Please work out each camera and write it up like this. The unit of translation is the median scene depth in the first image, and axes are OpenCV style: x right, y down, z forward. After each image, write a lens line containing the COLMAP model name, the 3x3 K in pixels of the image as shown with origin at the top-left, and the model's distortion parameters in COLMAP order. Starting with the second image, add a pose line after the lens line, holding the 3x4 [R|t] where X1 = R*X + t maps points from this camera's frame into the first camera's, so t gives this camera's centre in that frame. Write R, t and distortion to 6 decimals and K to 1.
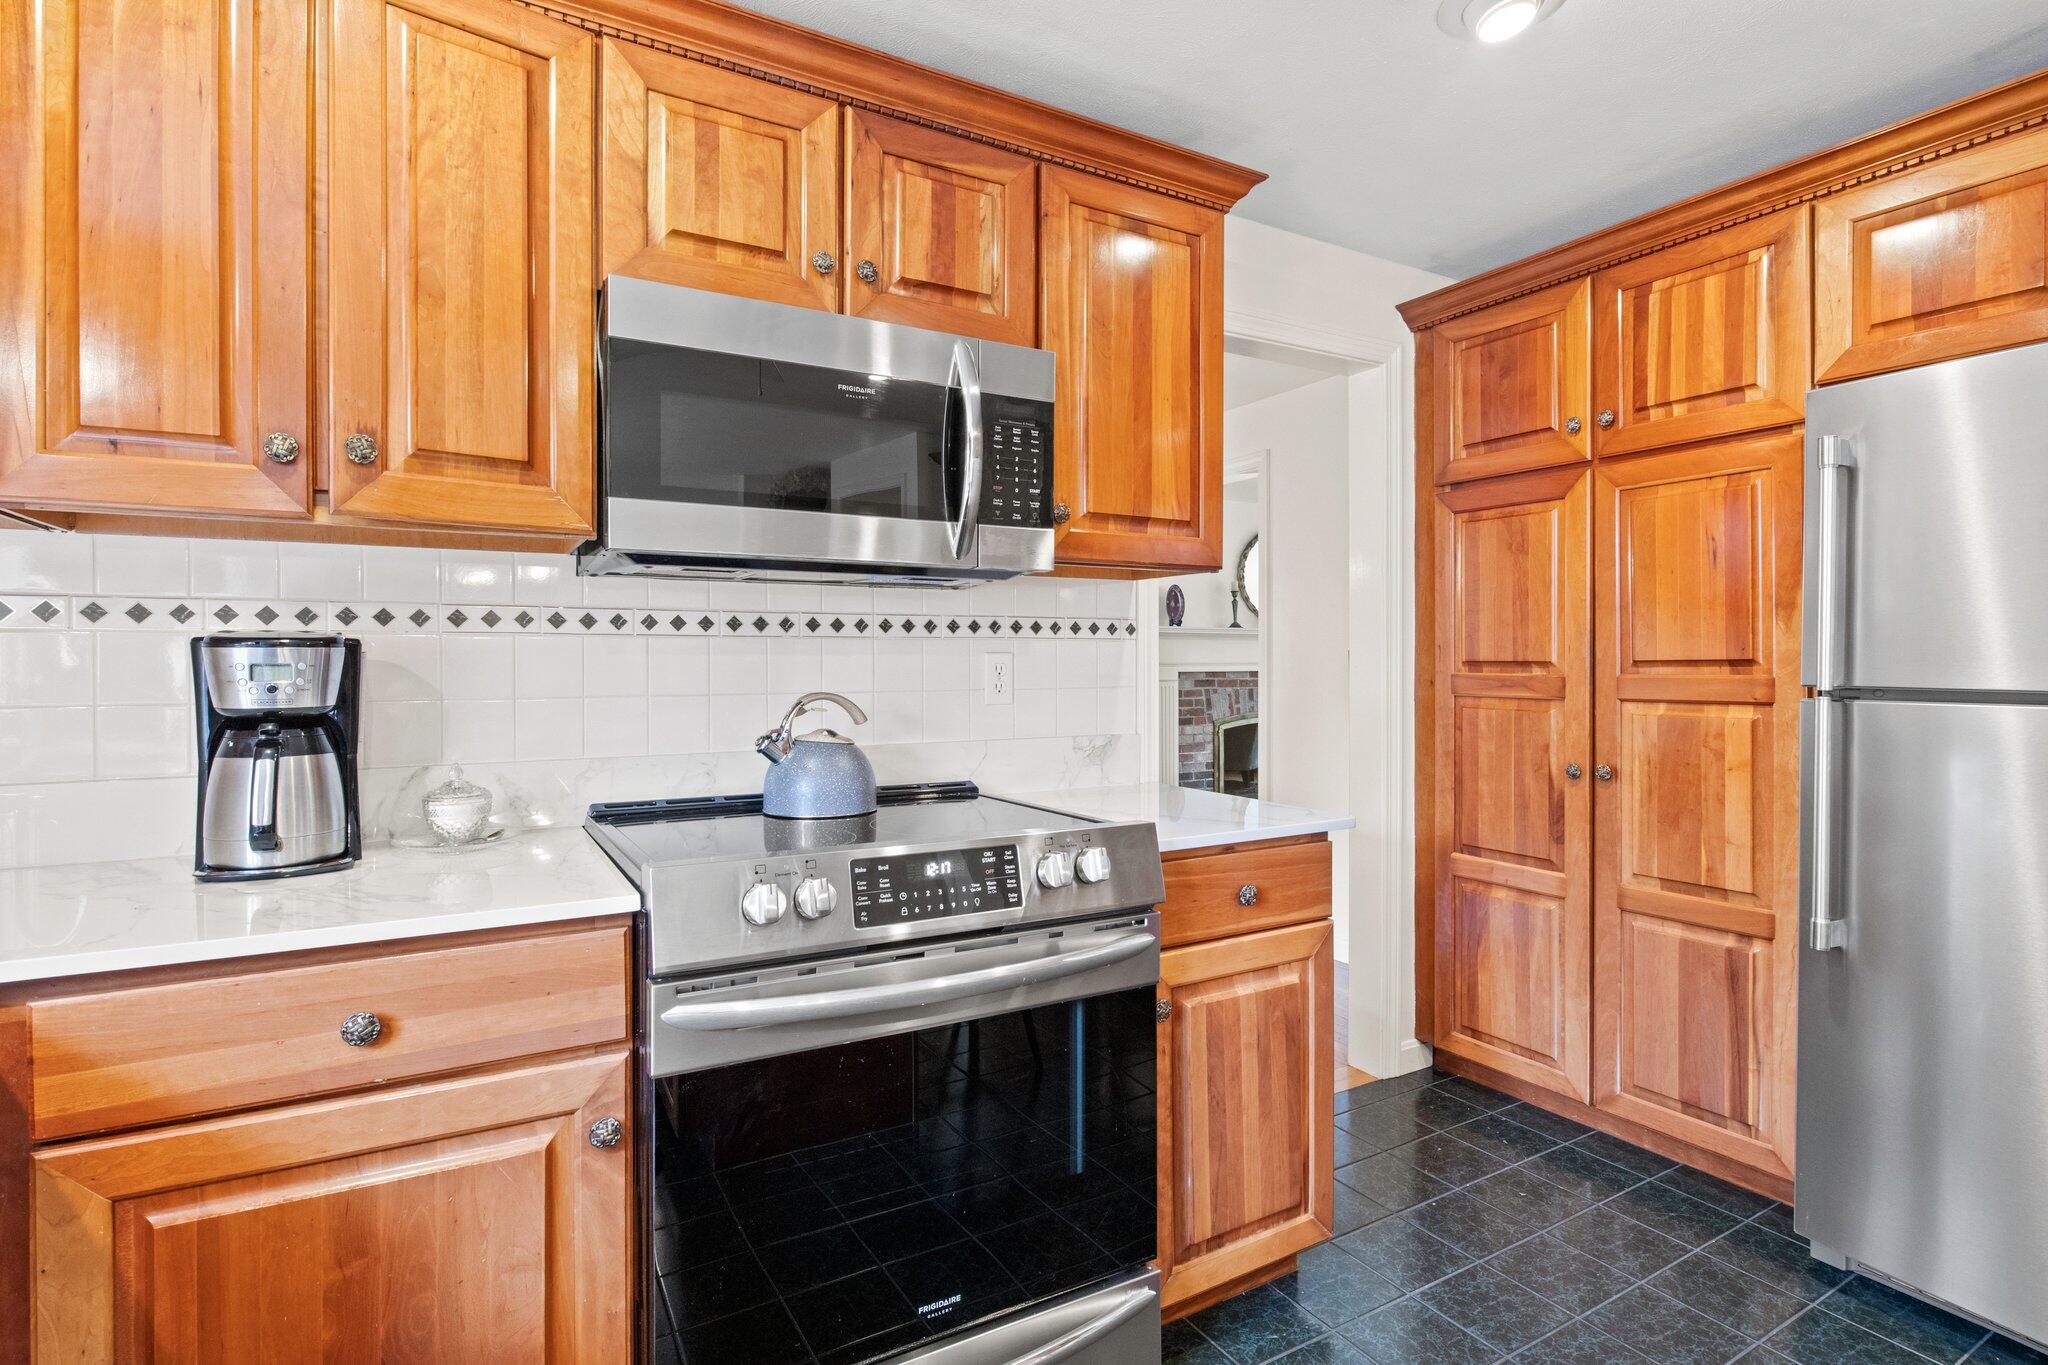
lens RADIAL K [[1030.6, 0, 1047.9], [0, 1030.6, 661.8], [0, 0, 1]] dist [-0.008589, 0.000051]
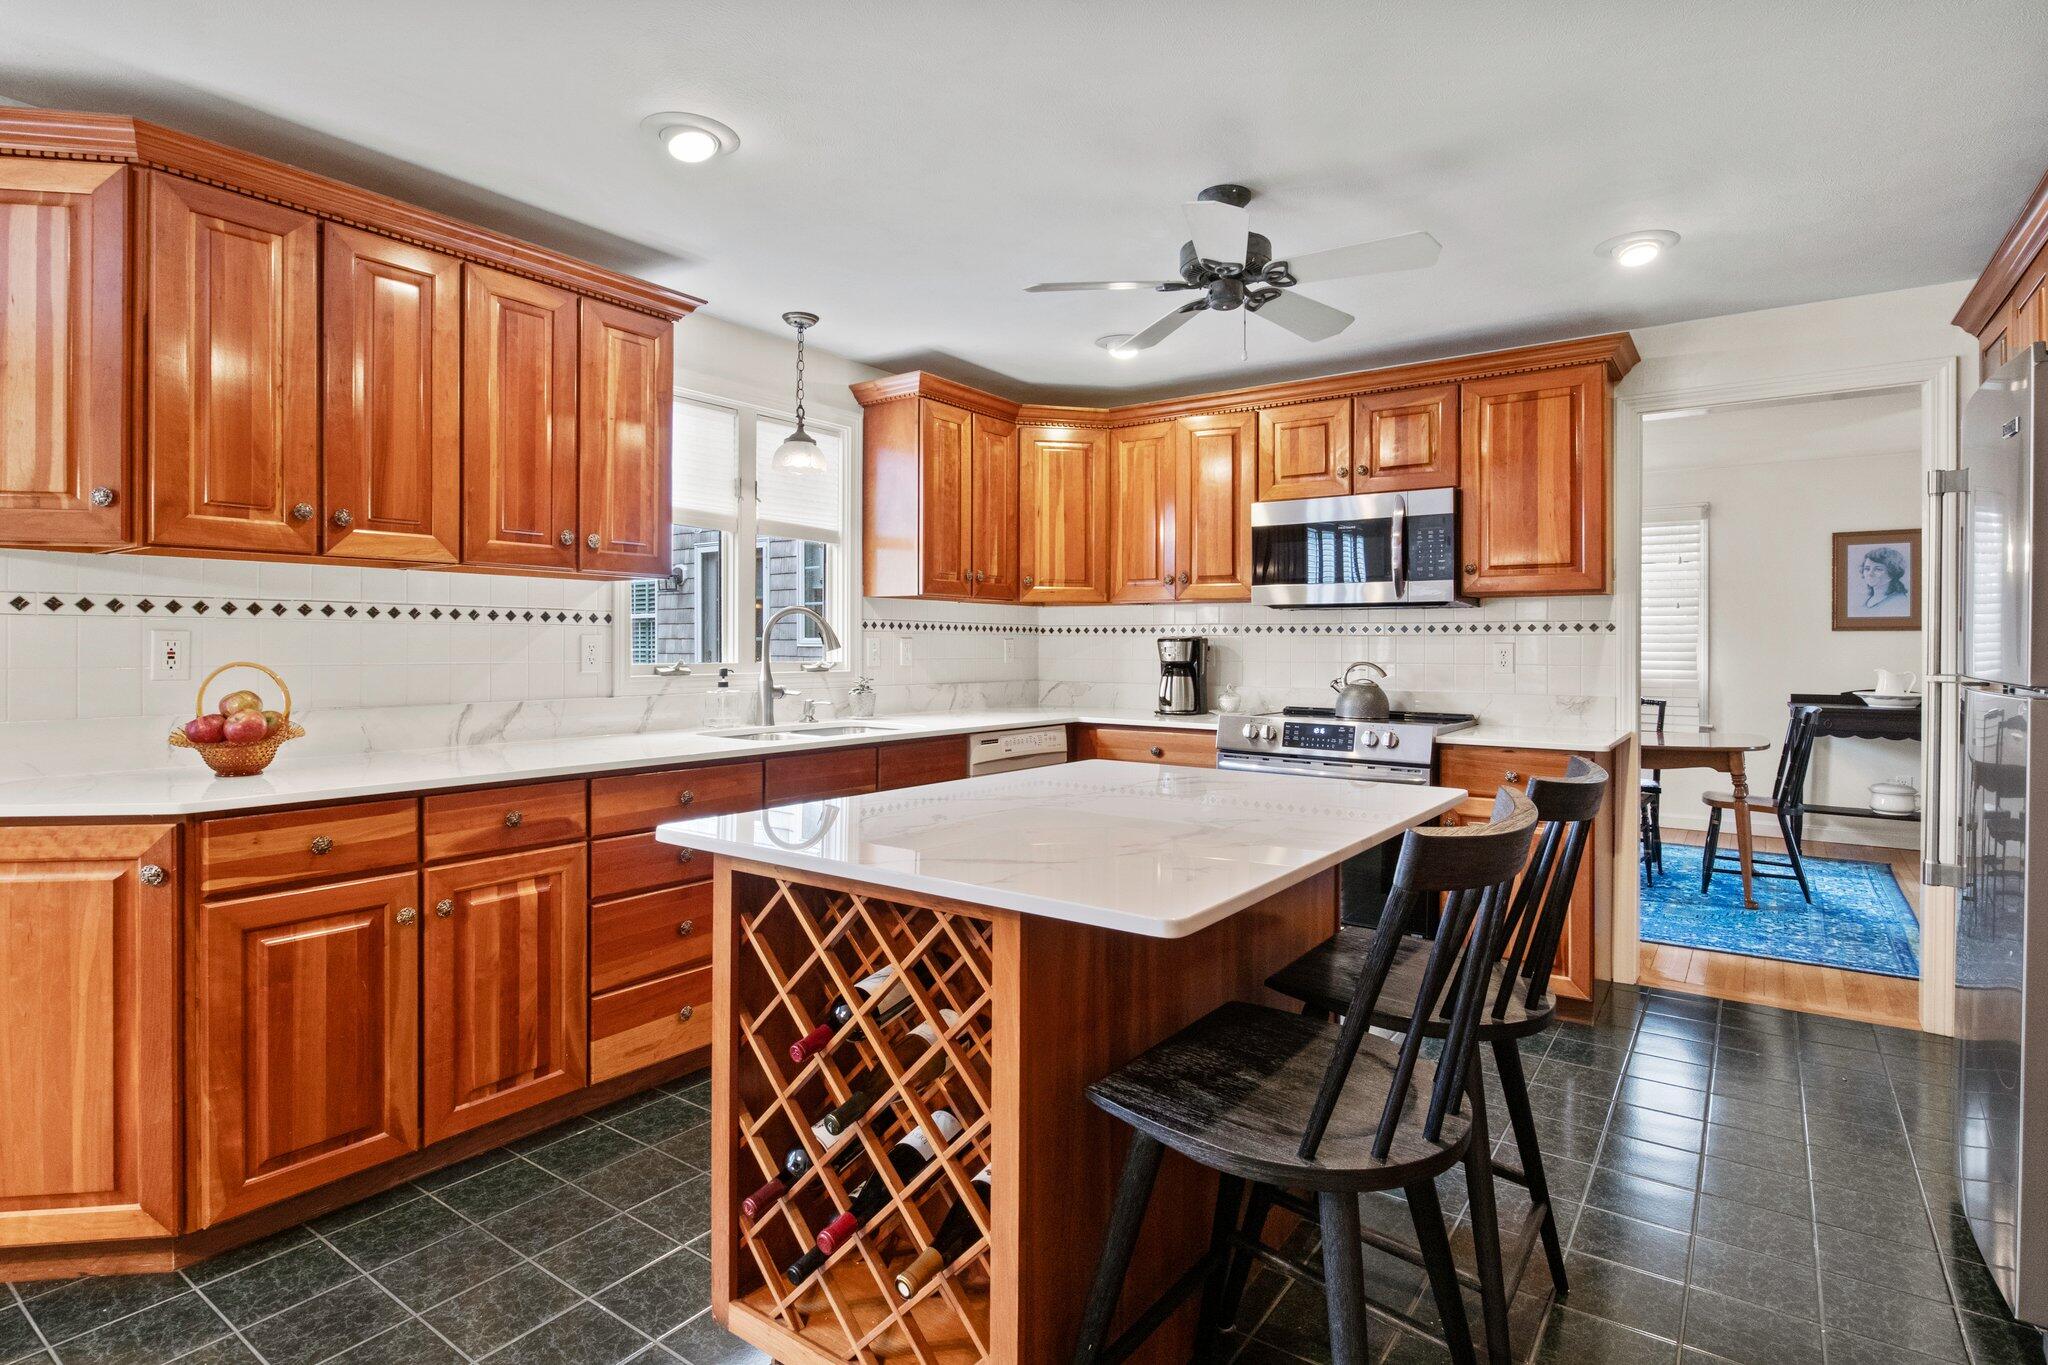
lens RADIAL K [[1030.6, 0, 1047.9], [0, 1030.6, 661.8], [0, 0, 1]] dist [-0.008589, 0.000051]
pose [[0.408919, 0.018224, -0.912388, 1.580674], [-0.004912, 0.999830, 0.017769, -0.005595], [0.912557, -0.002784, 0.408939, -0.515553]]
